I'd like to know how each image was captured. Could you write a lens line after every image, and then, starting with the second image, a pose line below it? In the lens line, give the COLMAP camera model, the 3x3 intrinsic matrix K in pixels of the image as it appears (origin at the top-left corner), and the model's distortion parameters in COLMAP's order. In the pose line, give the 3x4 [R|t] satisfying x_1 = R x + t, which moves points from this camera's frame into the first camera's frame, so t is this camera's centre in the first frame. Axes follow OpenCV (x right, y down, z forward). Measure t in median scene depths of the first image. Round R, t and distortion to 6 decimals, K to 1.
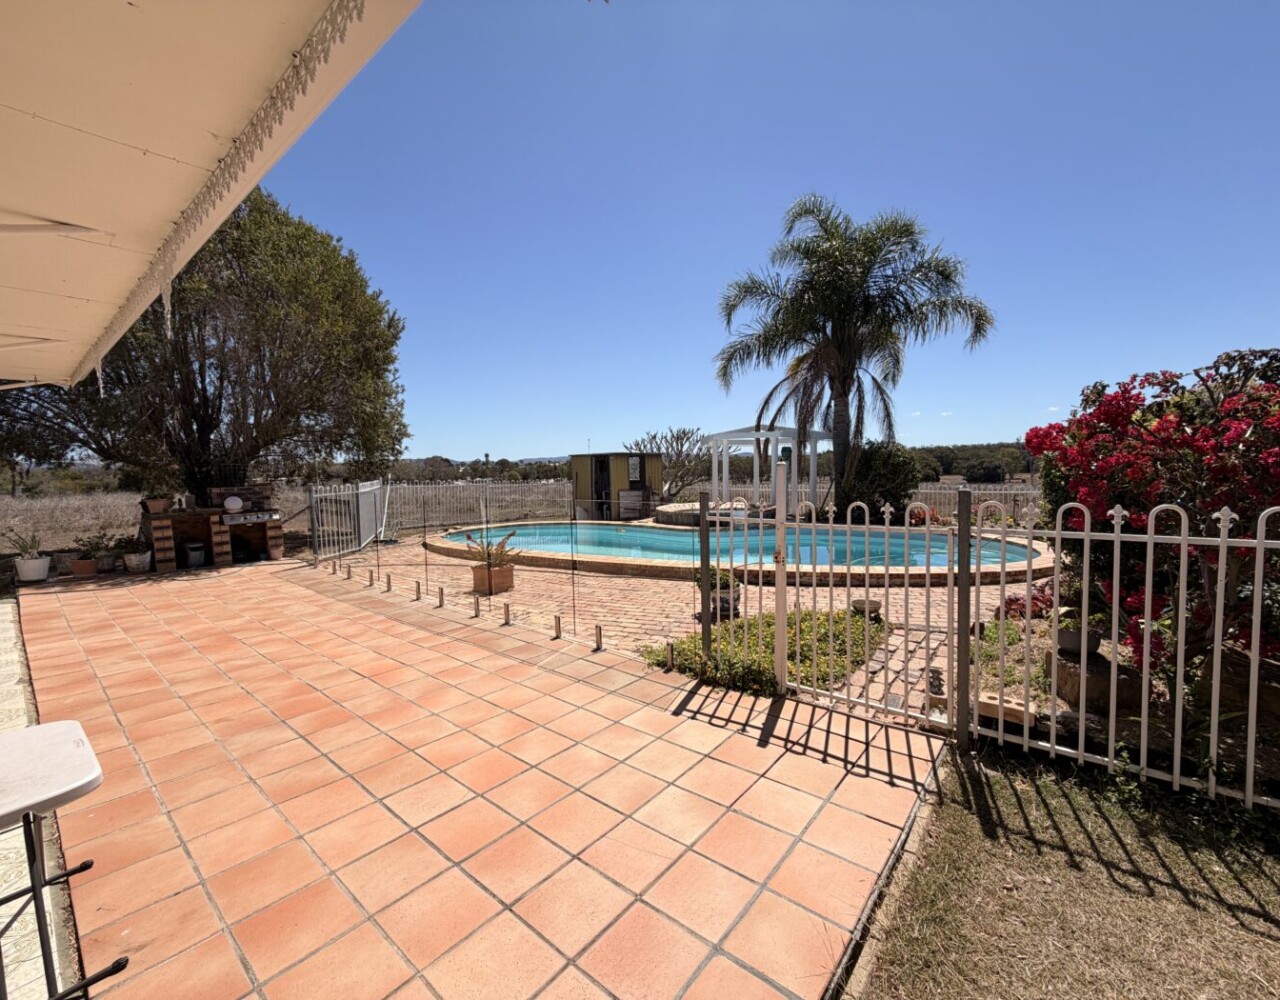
lens RADIAL K [[530.6, 0, 636.1], [0, 530.6, 497.5], [0, 0, 1]] dist [0.000960, -0.000394]
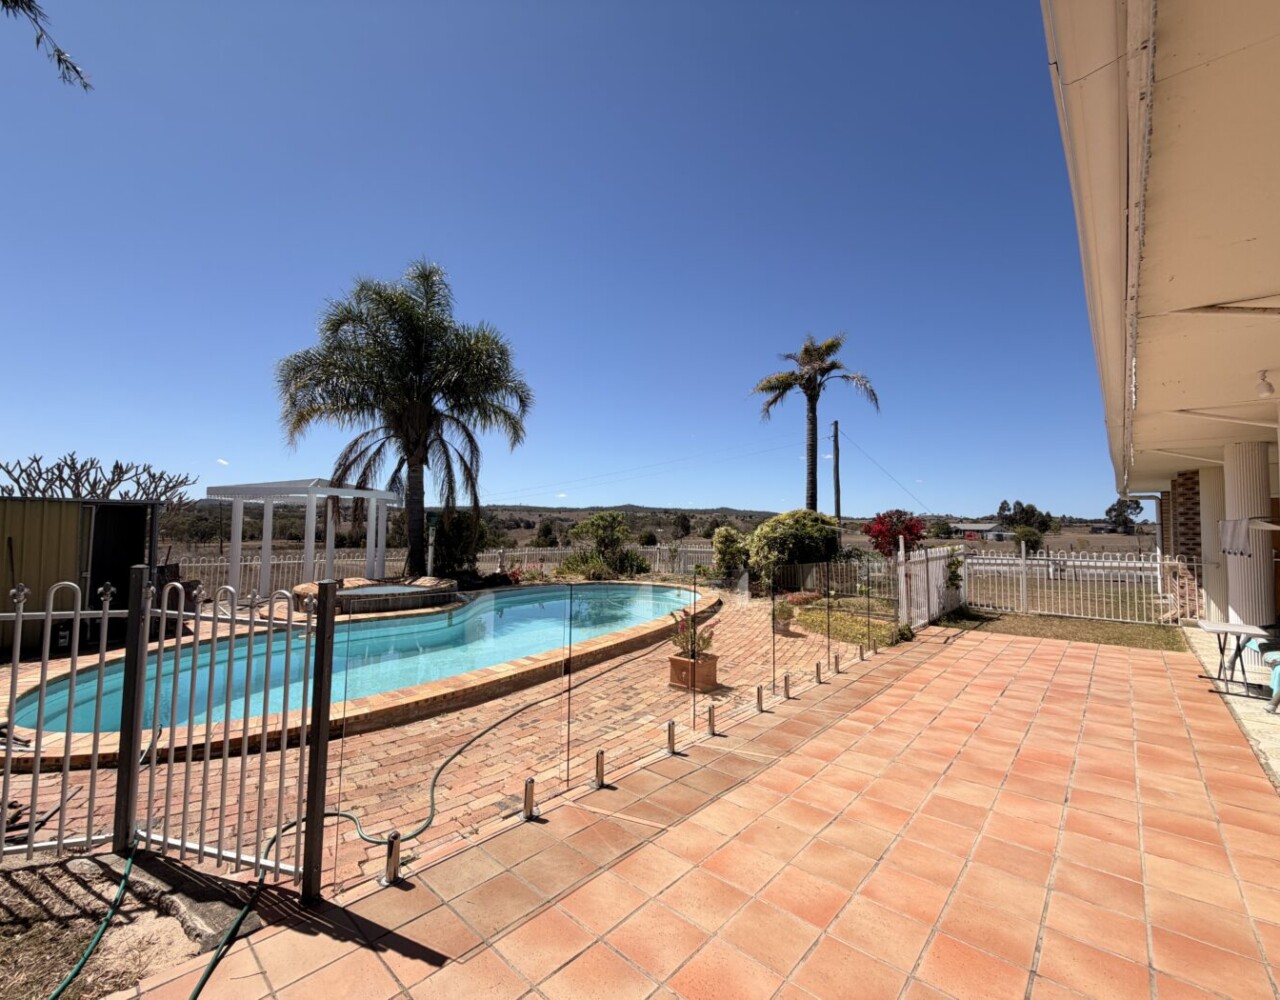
lens RADIAL K [[530.6, 0, 644.0], [0, 530.6, 500.2], [0, 0, 1]] dist [0.000960, -0.000394]
pose [[0.038609, 0.076316, 0.996336, -0.908251], [0.050624, 0.995650, -0.078225, -0.040524], [-0.997971, 0.053458, 0.034577, 0.866179]]
